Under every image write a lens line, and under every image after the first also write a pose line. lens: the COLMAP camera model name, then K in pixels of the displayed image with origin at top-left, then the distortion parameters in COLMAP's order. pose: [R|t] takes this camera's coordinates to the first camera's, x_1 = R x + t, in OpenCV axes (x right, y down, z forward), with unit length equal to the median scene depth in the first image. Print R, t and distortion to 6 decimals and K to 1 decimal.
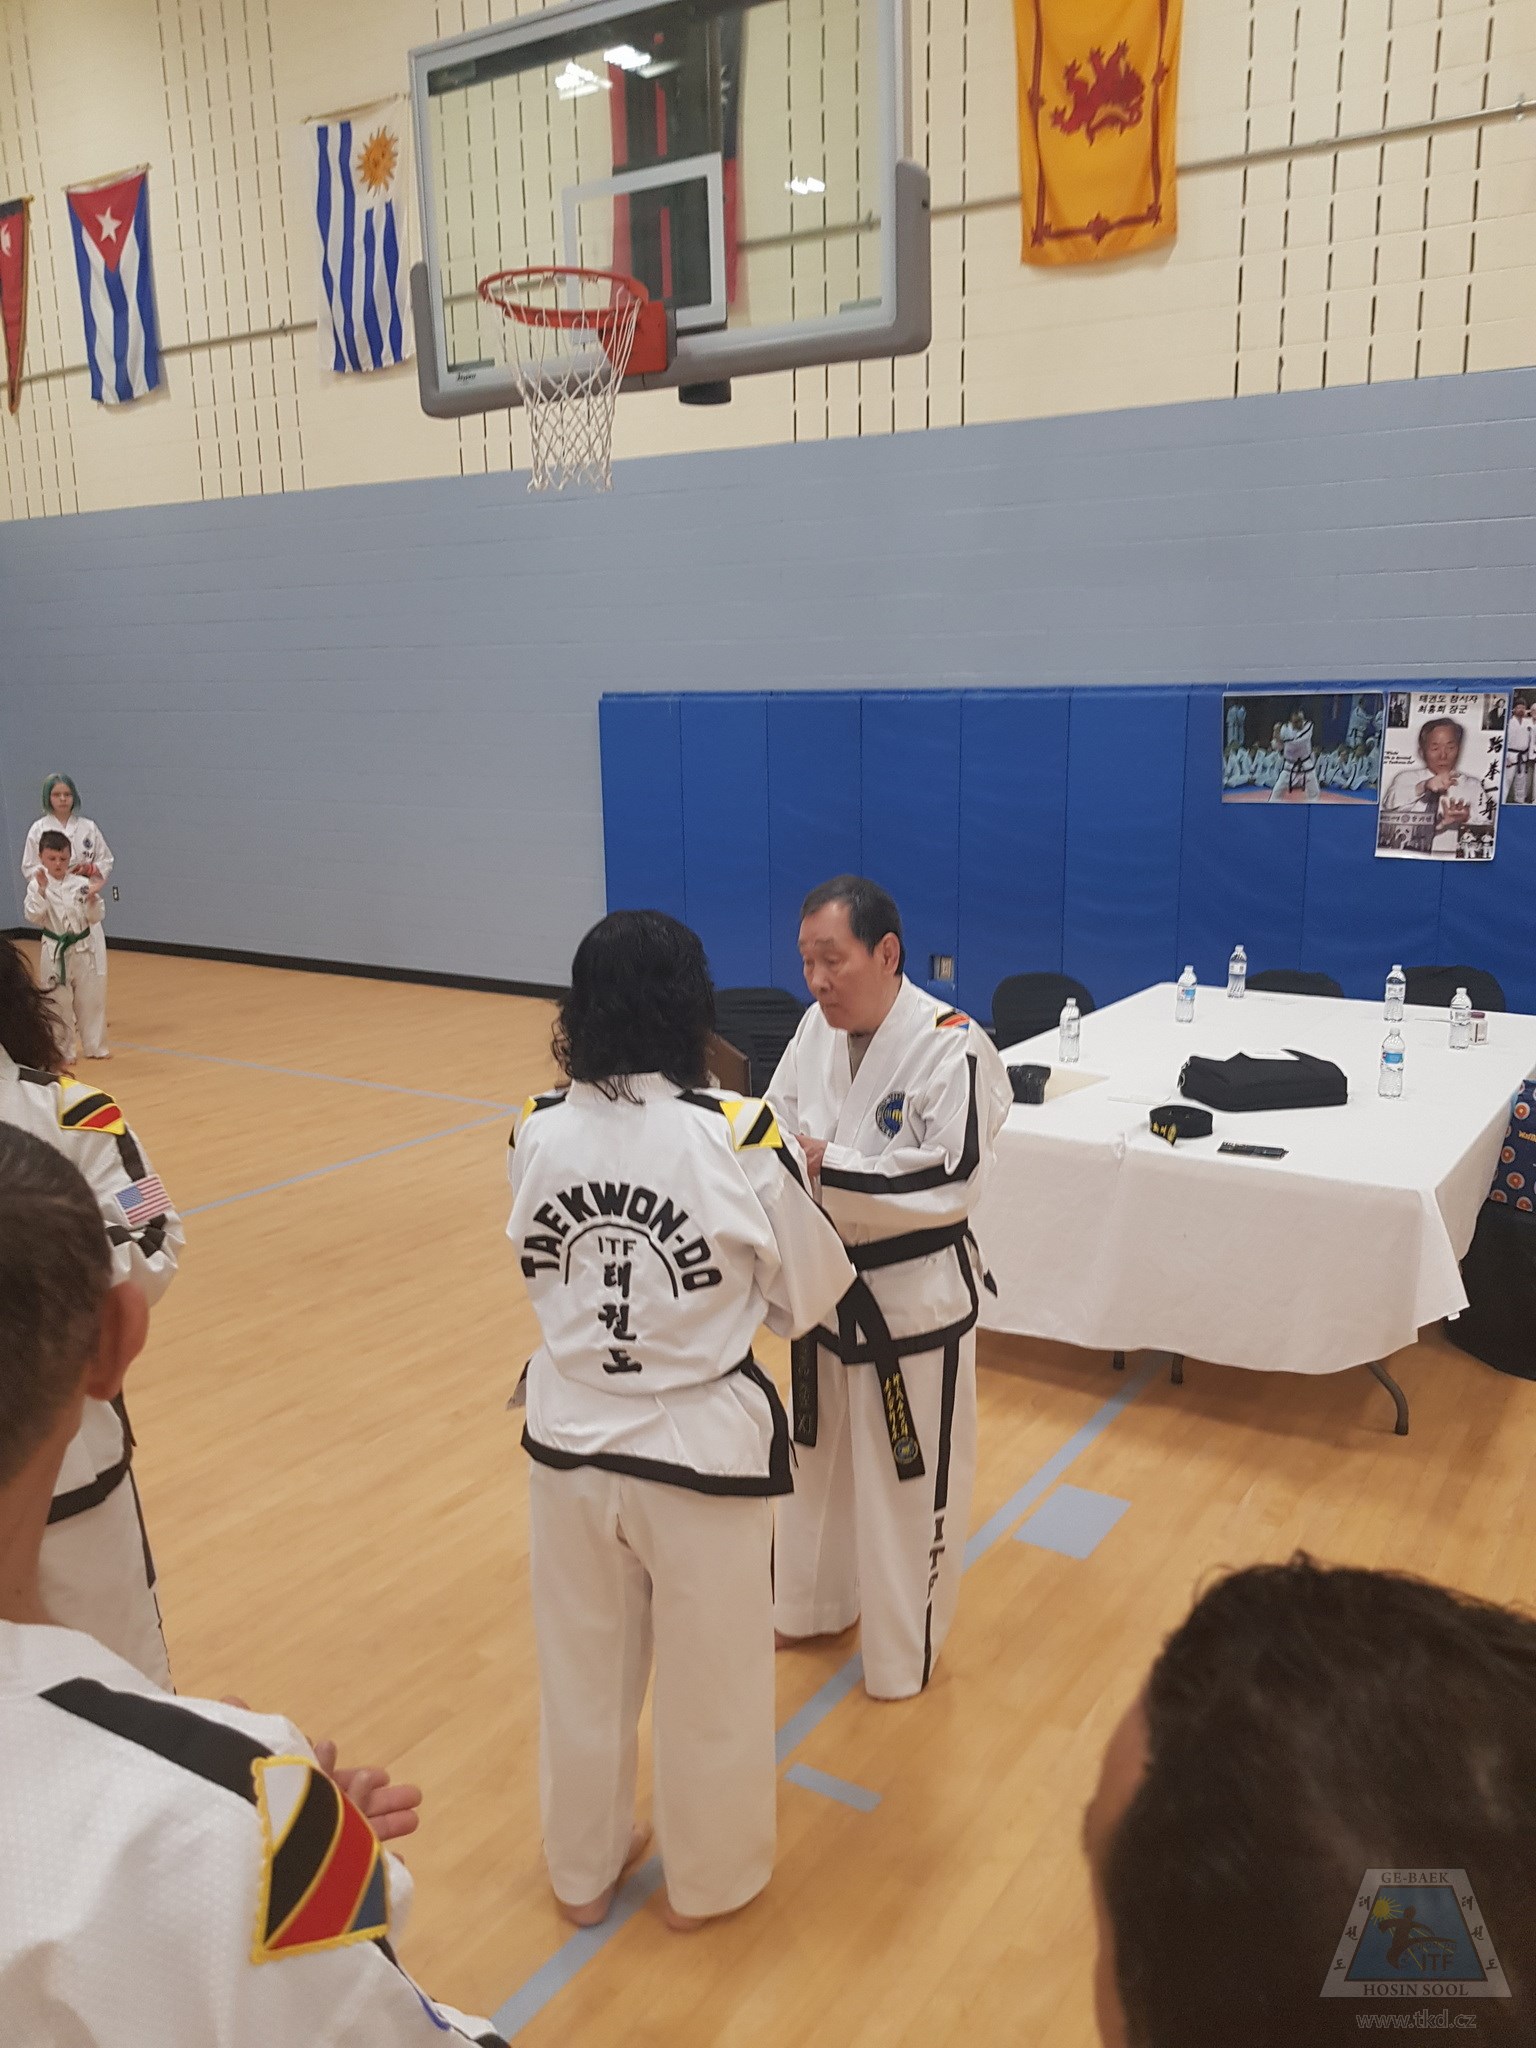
lens RADIAL K [[1569.3, 0, 833.2], [0, 1569.3, 1040.1], [0, 0, 1]] dist [0.065622, -0.116605]
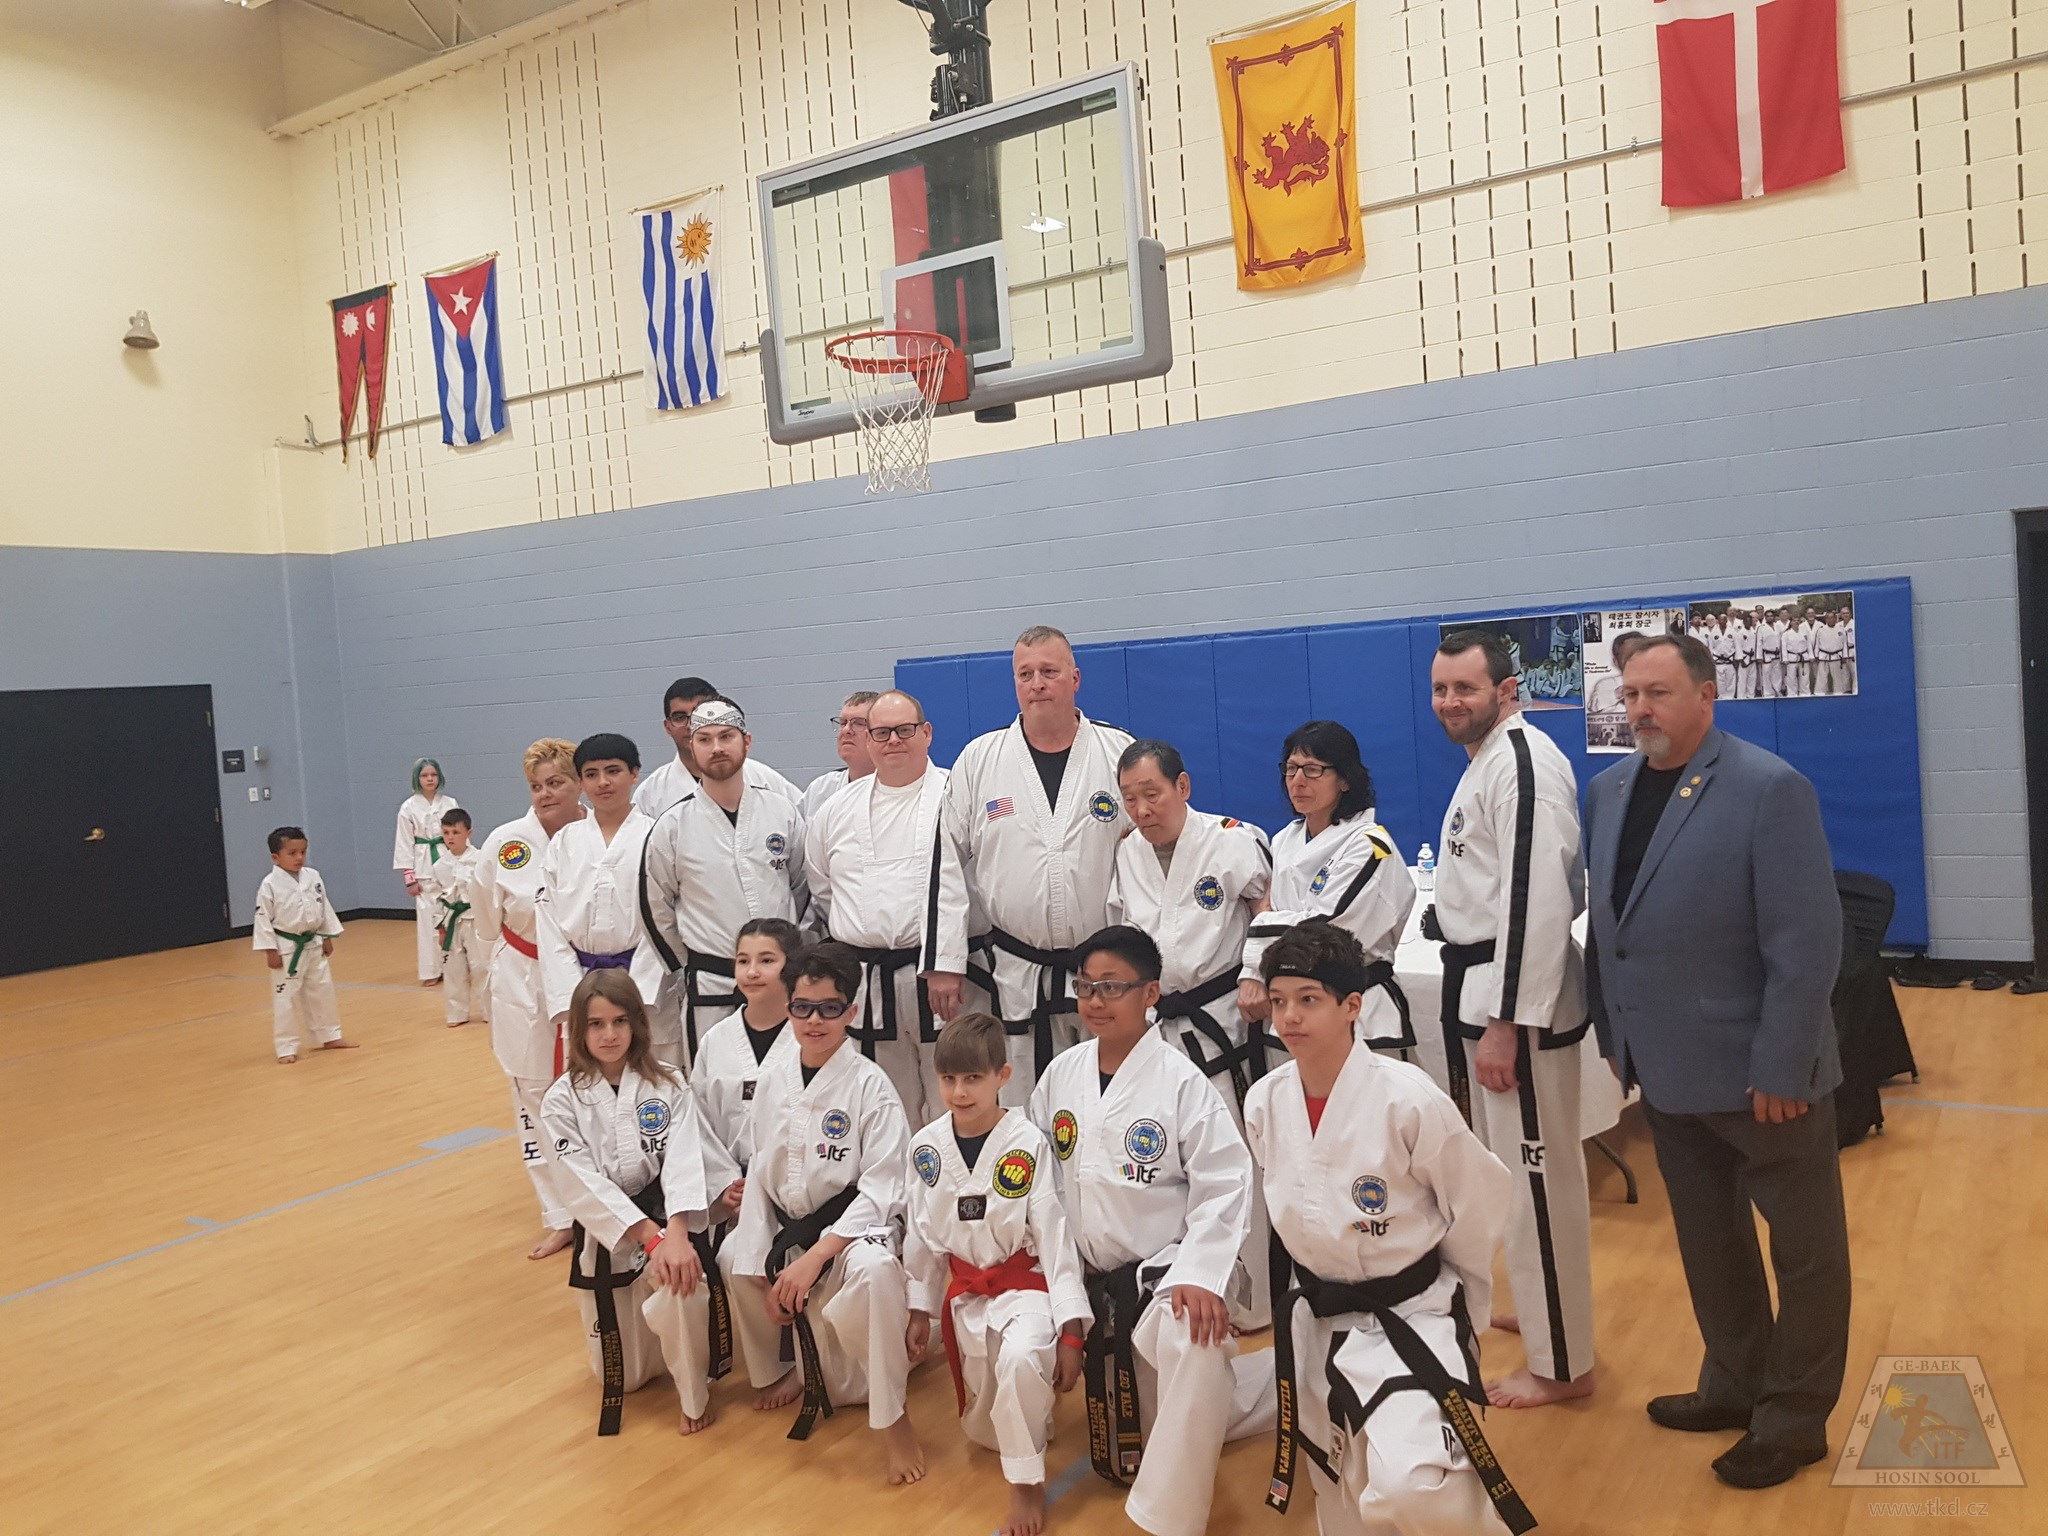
lens RADIAL K [[1566.9, 0, 1016.8], [0, 1566.9, 738.1], [0, 0, 1]] dist [0.069372, -0.126027]
pose [[0.997480, -0.056800, -0.042509, -0.019822], [0.048689, 0.983867, -0.172146, 0.049853], [0.051601, 0.169642, 0.984154, -0.148943]]
